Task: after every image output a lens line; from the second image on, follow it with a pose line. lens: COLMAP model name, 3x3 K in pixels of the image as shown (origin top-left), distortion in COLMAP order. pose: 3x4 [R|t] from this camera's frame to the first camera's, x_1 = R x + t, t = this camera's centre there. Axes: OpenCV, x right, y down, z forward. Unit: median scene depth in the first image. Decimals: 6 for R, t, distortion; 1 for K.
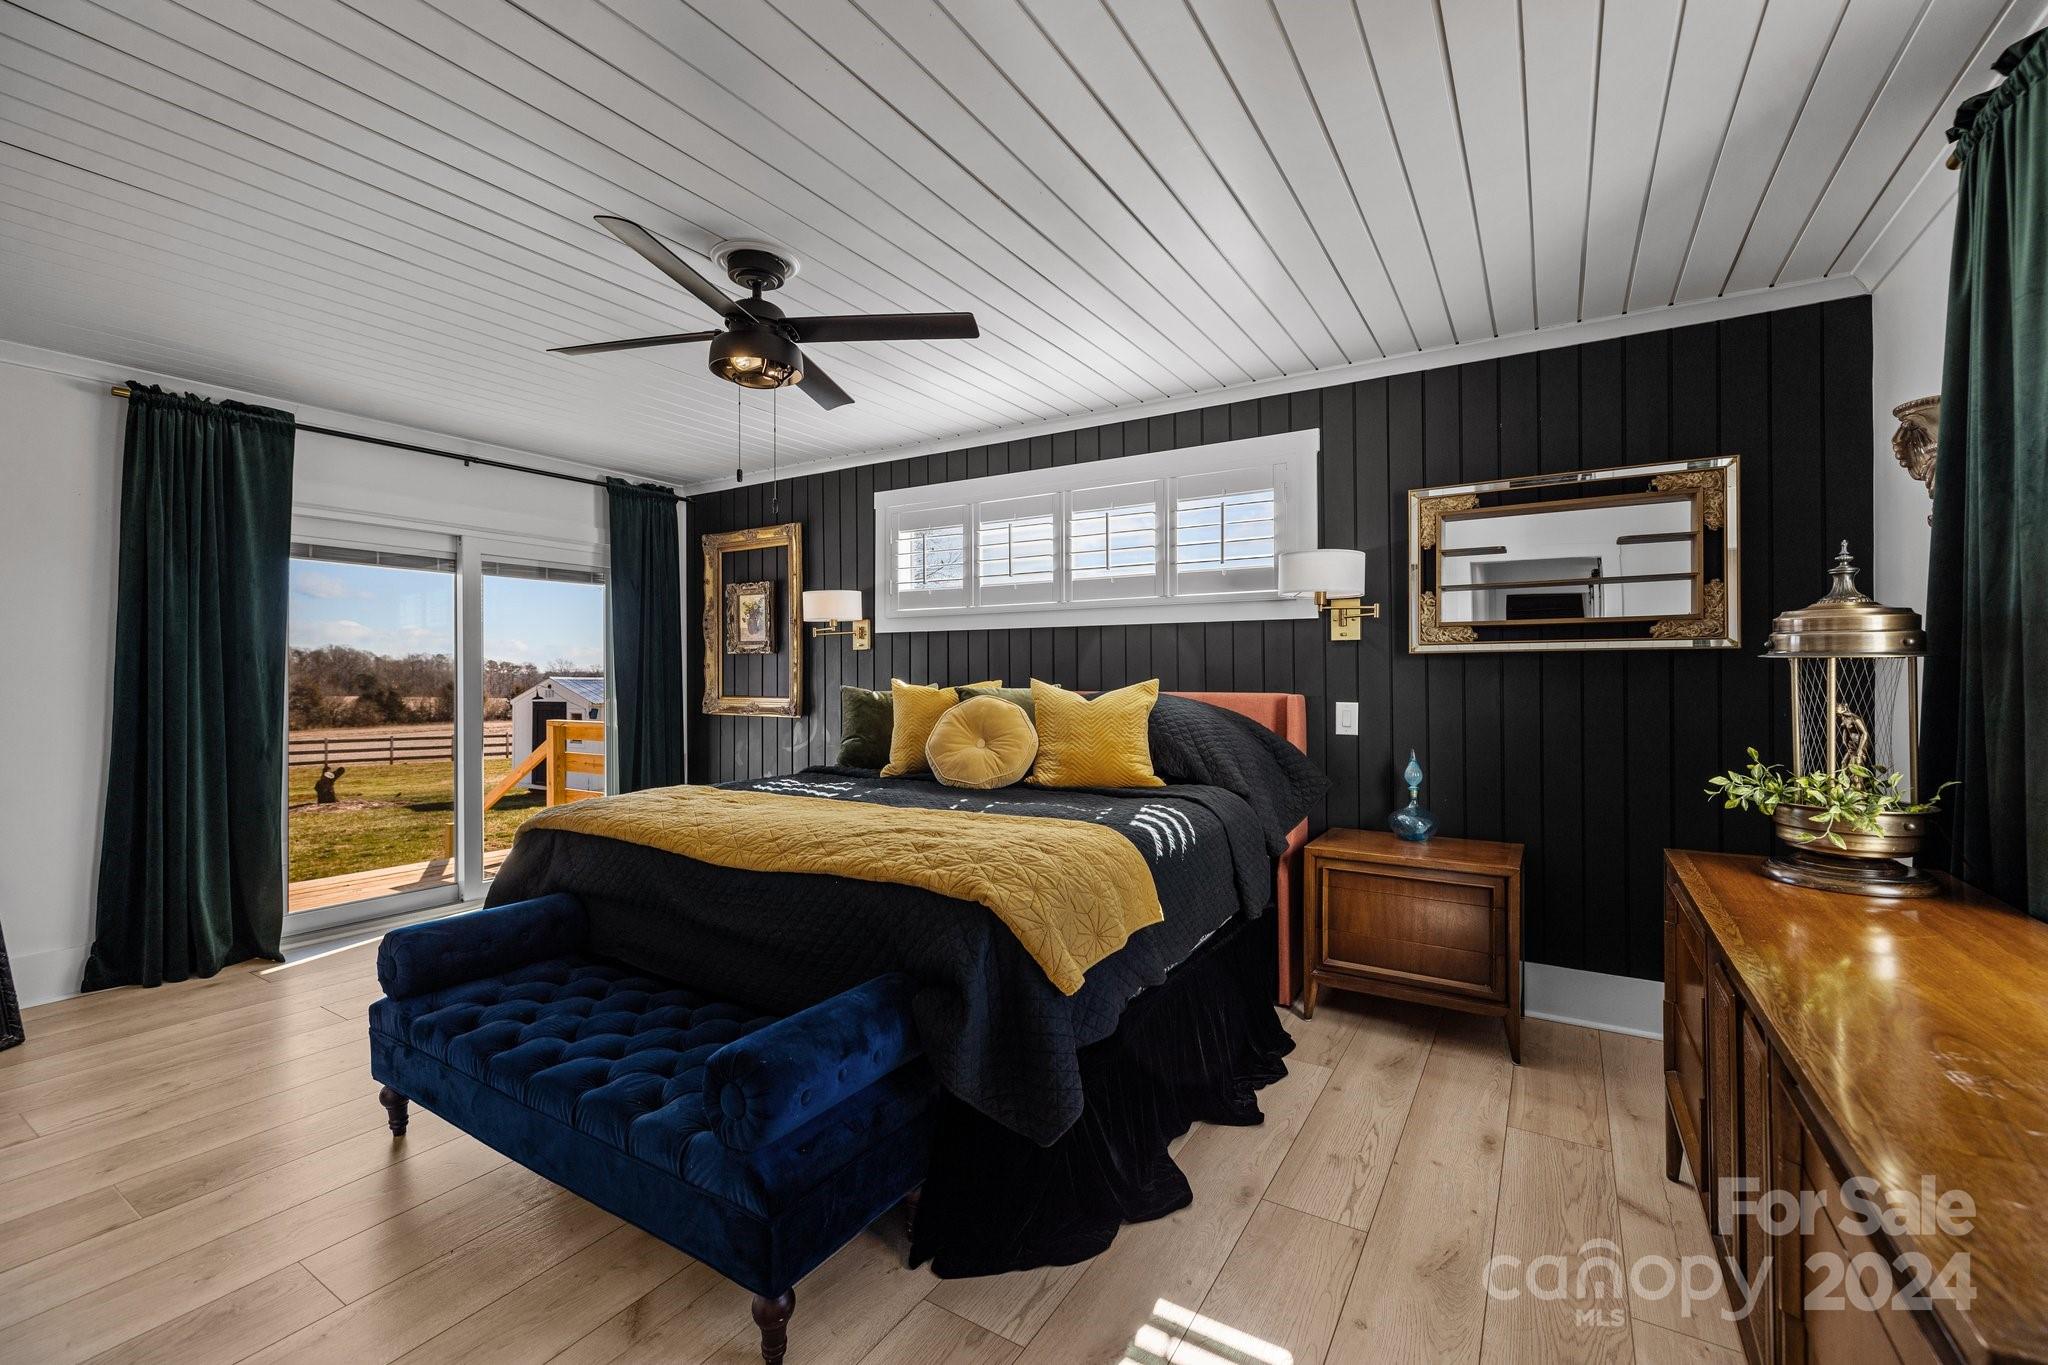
lens RADIAL K [[857.2, 0, 1020.6], [0, 857.2, 677.2], [0, 0, 1]] dist [0.001644, -0.000035]
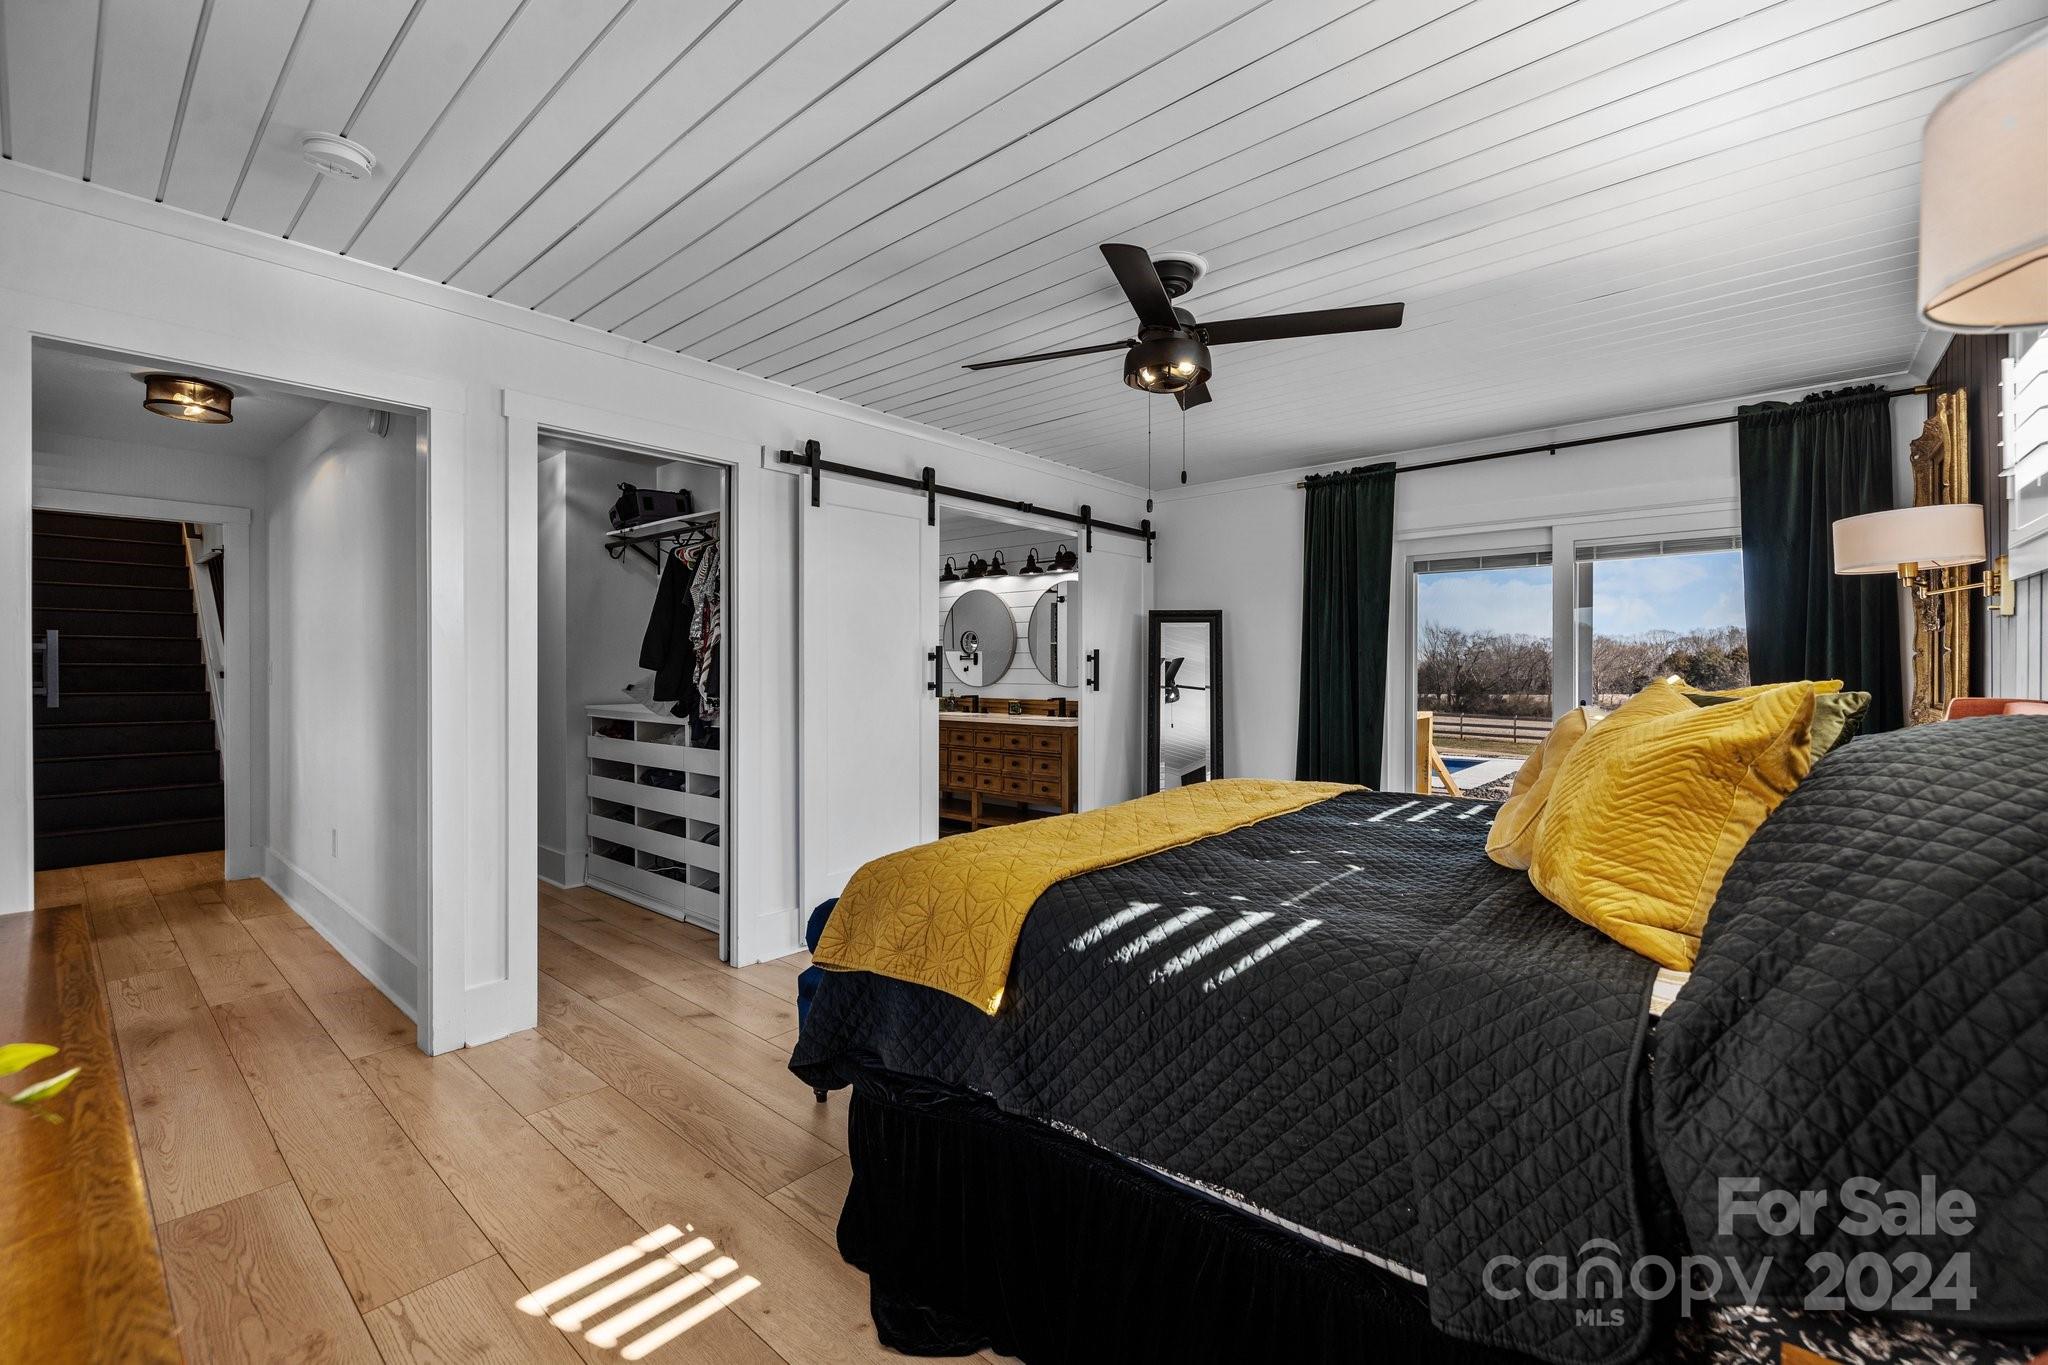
lens RADIAL K [[857.2, 0, 1016.7], [0, 857.2, 674.7], [0, 0, 1]] dist [0.001644, -0.000035]
pose [[-0.153655, 0.007857, -0.988093, 0.497755], [-0.002431, 0.999962, 0.008330, -0.001885], [0.988122, 0.003682, -0.153631, 0.650966]]
